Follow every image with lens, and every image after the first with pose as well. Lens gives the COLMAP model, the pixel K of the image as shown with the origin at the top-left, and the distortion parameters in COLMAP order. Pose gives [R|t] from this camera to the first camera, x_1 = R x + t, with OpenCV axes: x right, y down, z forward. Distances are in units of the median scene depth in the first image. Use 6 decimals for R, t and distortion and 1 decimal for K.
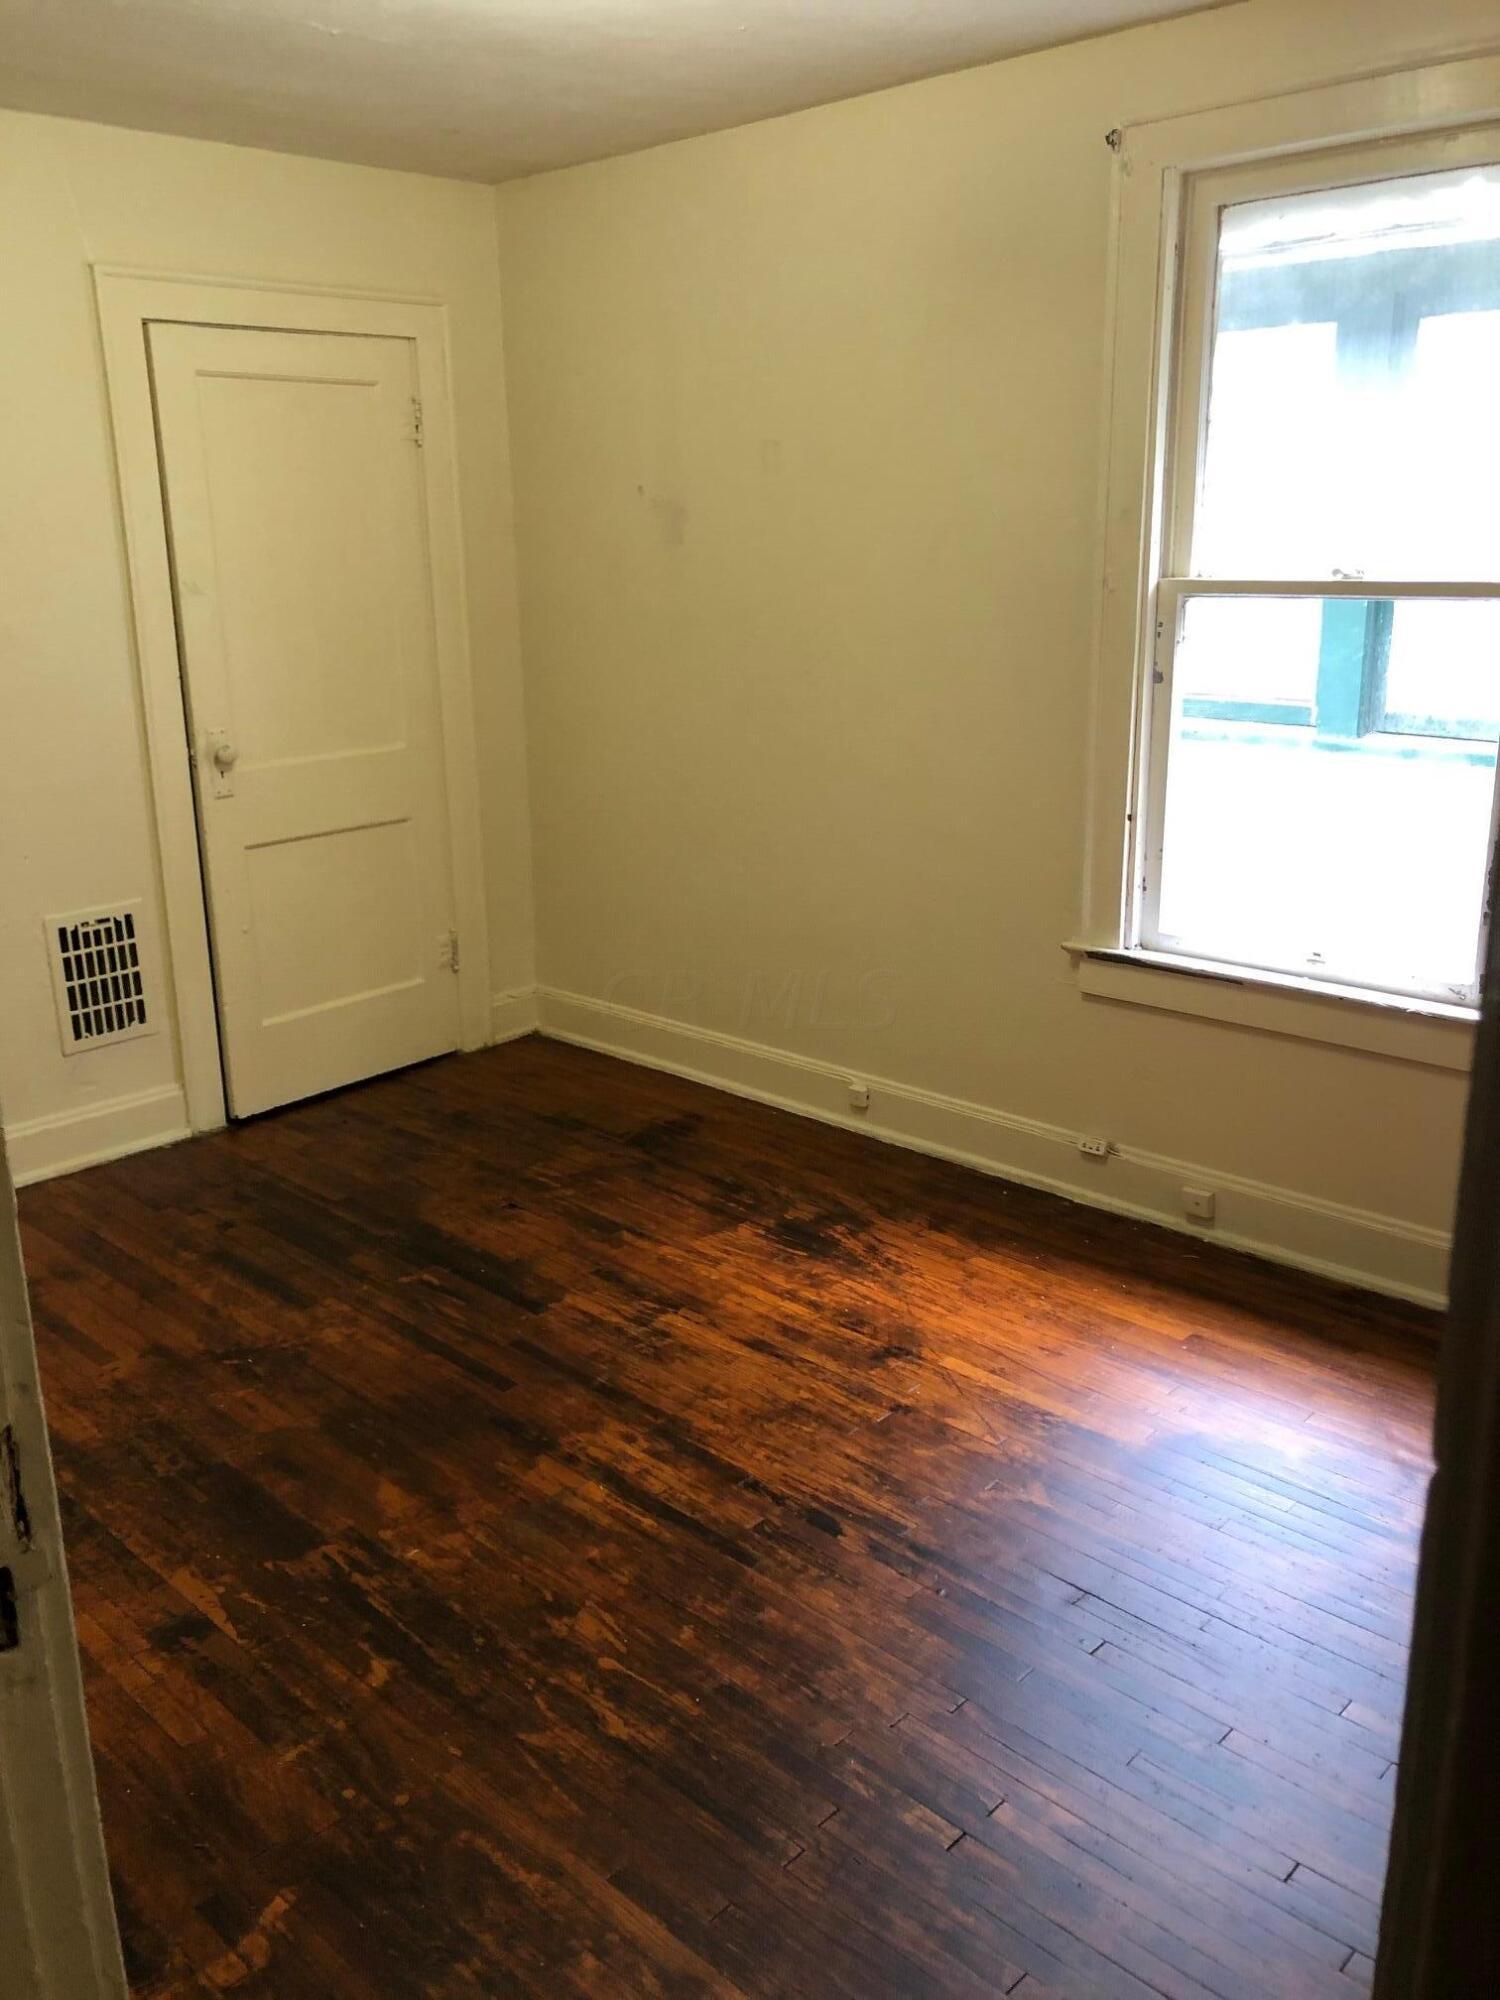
lens RADIAL K [[1642.2, 0, 745.6], [0, 1642.2, 995.8], [0, 0, 1]] dist [0.025709, -0.010677]
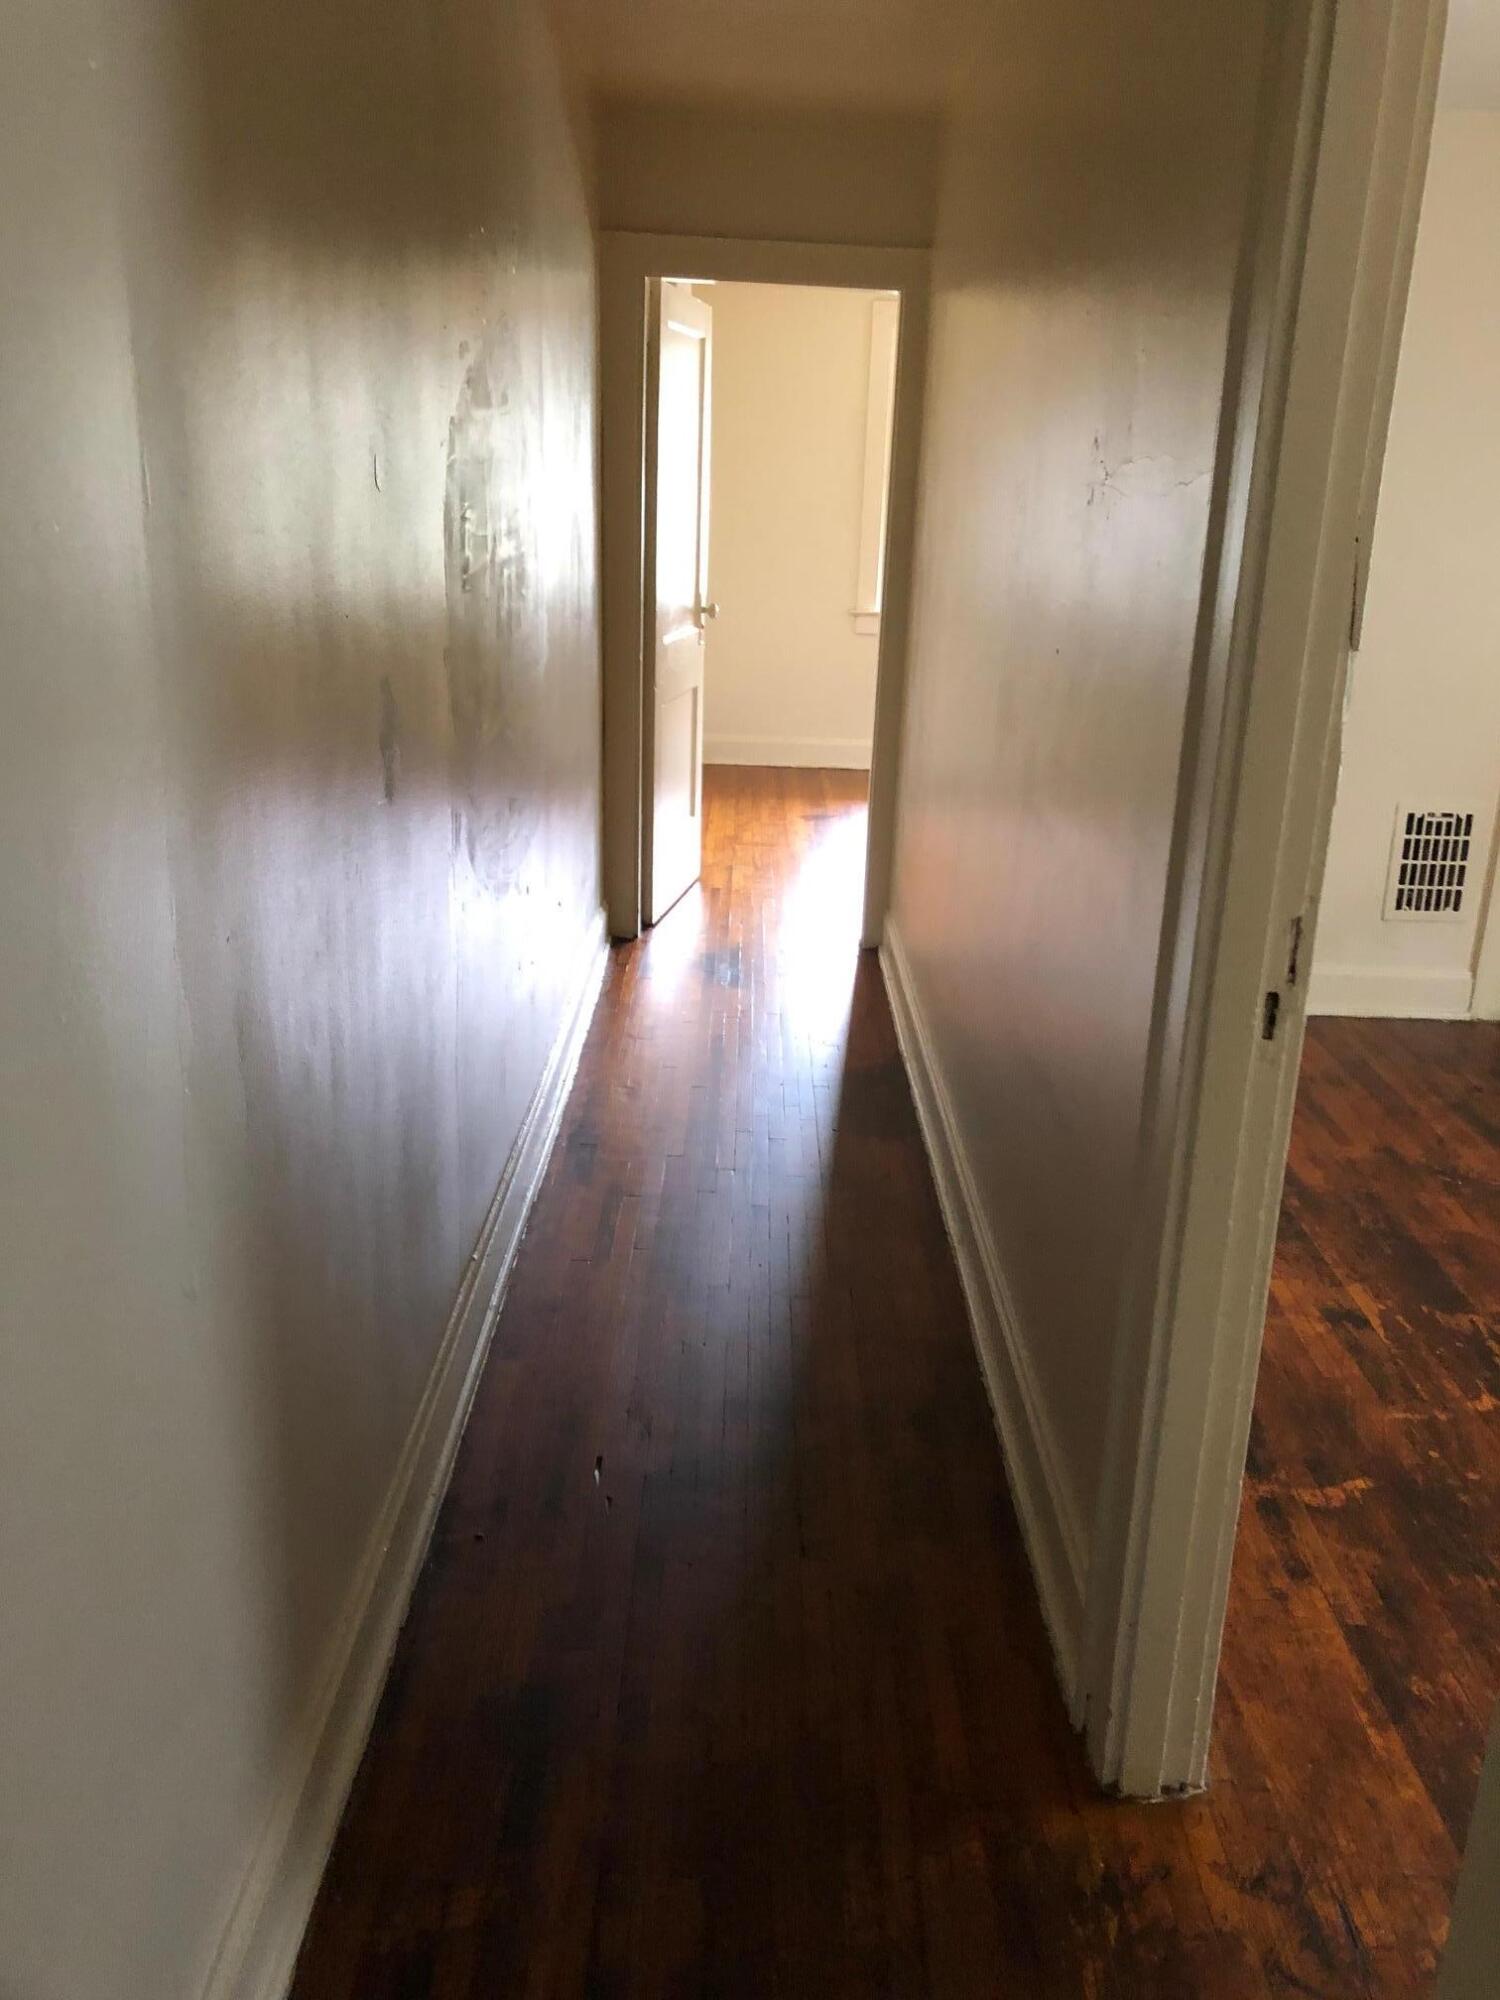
lens RADIAL K [[1642.2, 0, 752.0], [0, 1642.2, 994.8], [0, 0, 1]] dist [0.025709, -0.010677]
pose [[0.691356, 0.250355, -0.677754, 0.131711], [-0.240239, 0.964329, 0.111152, 0.090552], [0.681405, 0.085977, 0.726839, -0.247623]]
